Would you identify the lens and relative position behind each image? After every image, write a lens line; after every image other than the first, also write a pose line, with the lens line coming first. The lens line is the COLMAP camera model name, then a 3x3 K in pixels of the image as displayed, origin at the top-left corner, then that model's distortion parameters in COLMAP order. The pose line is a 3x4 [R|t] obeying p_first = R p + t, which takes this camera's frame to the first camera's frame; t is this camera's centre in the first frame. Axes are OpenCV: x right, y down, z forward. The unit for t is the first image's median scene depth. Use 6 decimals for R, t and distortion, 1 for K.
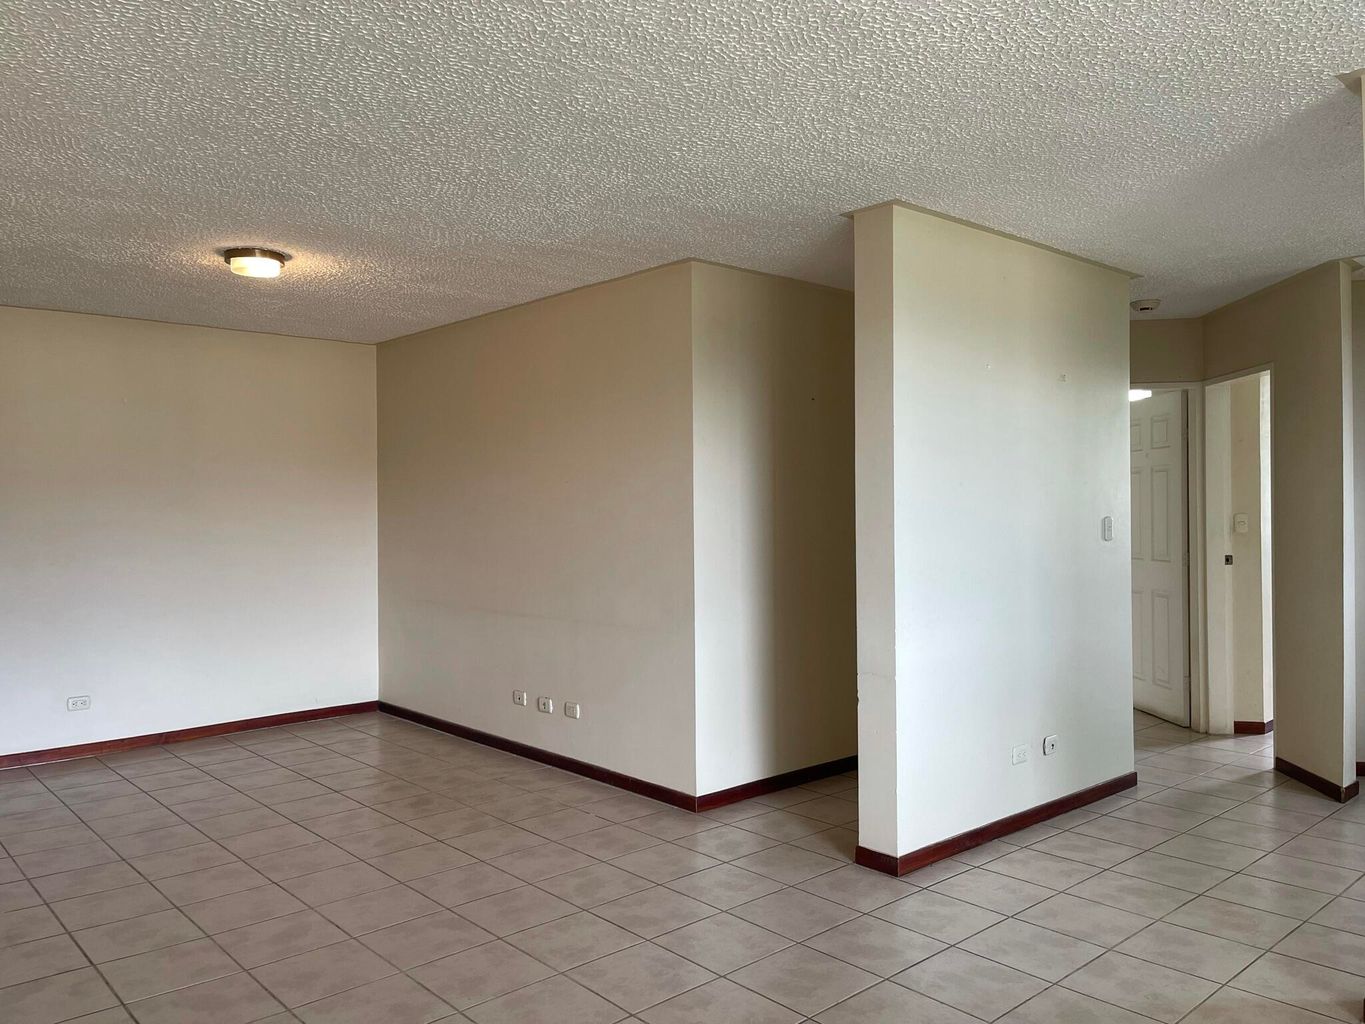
lens RADIAL K [[1035.0, 0, 681.2], [0, 1035.0, 508.6], [0, 0, 1]] dist [0.072178, -0.087536]
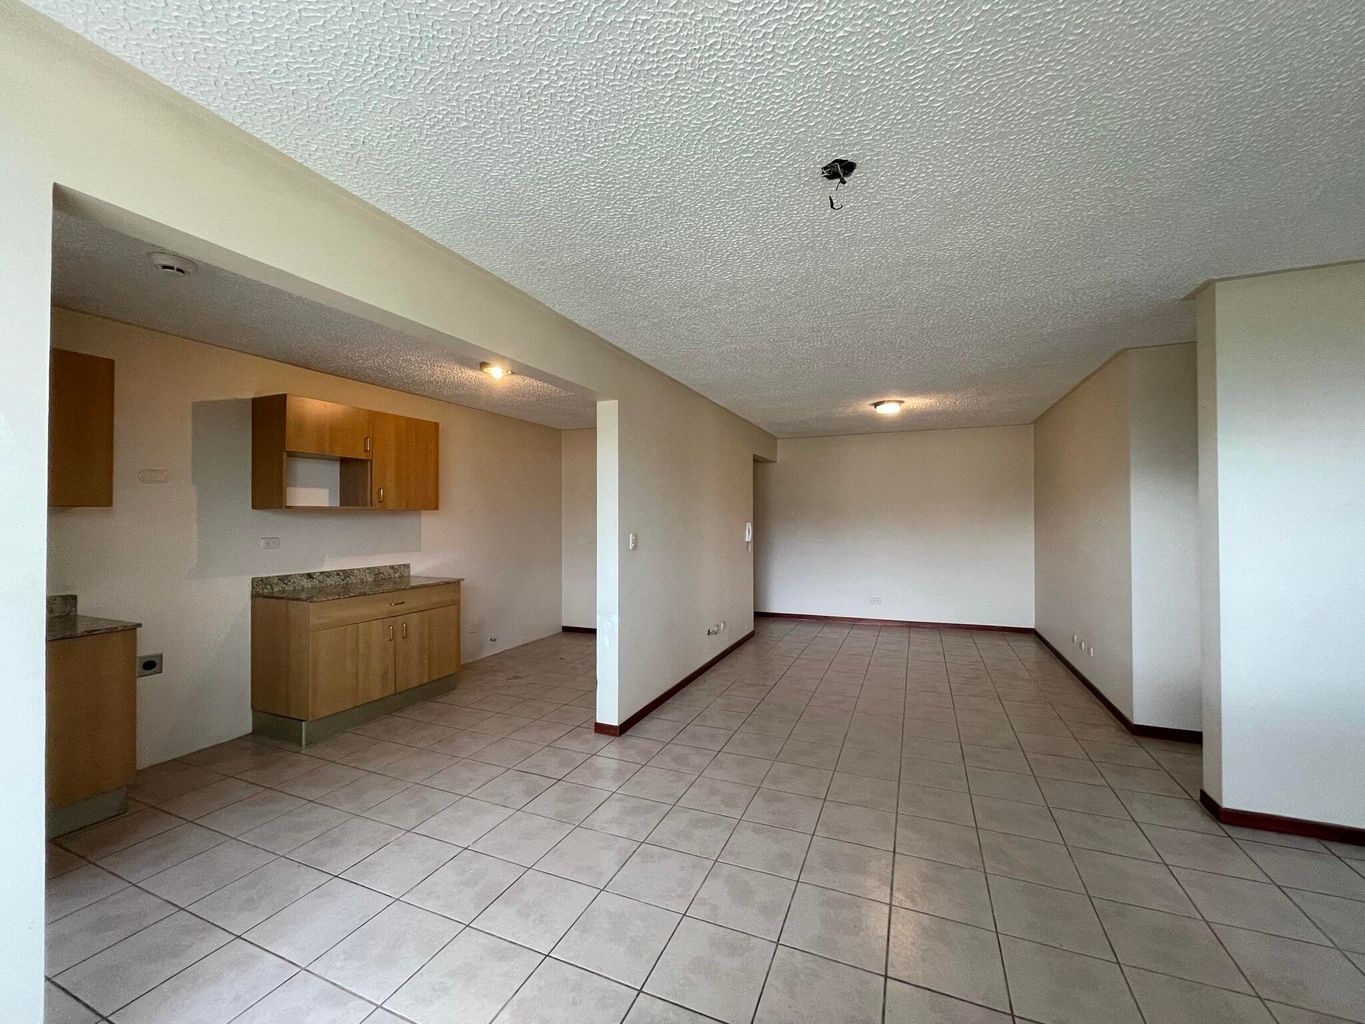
lens RADIAL K [[551.1, 0, 682.7], [0, 551.1, 511.1], [0, 0, 1]] dist [-0.004189, 0.002005]
pose [[0.425839, -0.002063, -0.904796, 0.473385], [-0.000272, 0.999997, -0.002408, -0.014555], [0.904799, 0.001272, 0.425837, 0.126600]]
